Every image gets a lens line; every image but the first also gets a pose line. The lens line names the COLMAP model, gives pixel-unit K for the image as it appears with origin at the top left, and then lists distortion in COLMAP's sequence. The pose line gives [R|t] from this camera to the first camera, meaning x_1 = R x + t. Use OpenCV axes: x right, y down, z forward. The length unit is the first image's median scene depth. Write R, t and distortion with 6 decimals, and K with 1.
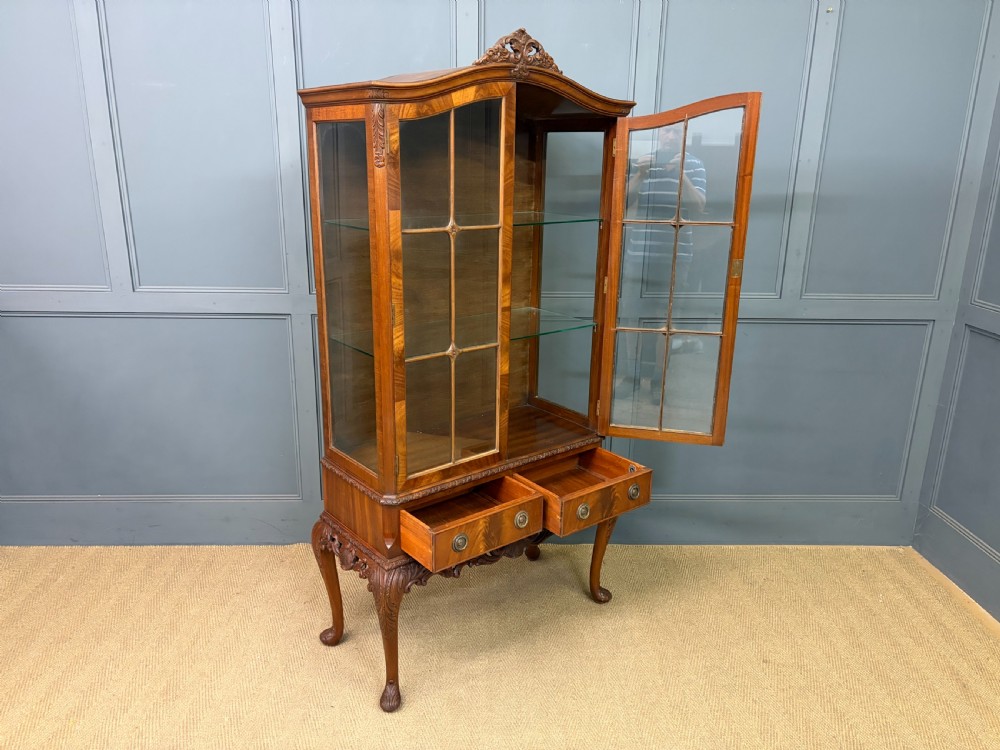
lens RADIAL K [[760.1, 0, 500.2], [0, 760.1, 375.1], [0, 0, 1]] dist [0.056491, -0.077451]
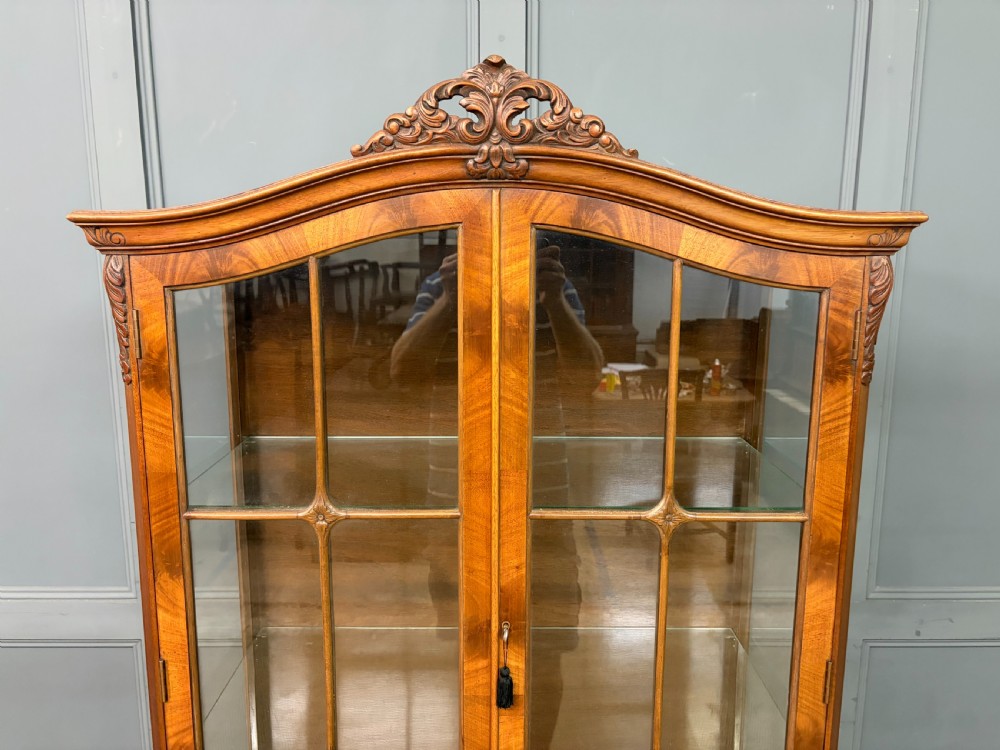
lens RADIAL K [[761.9, 0, 497.9], [0, 761.9, 373.7], [0, 0, 1]] dist [0.029124, -0.000042]
pose [[0.774970, 0.099042, -0.624189, 0.249890], [-0.166384, 0.984776, -0.050319, -0.234643], [0.609703, 0.142851, 0.779651, 0.618177]]
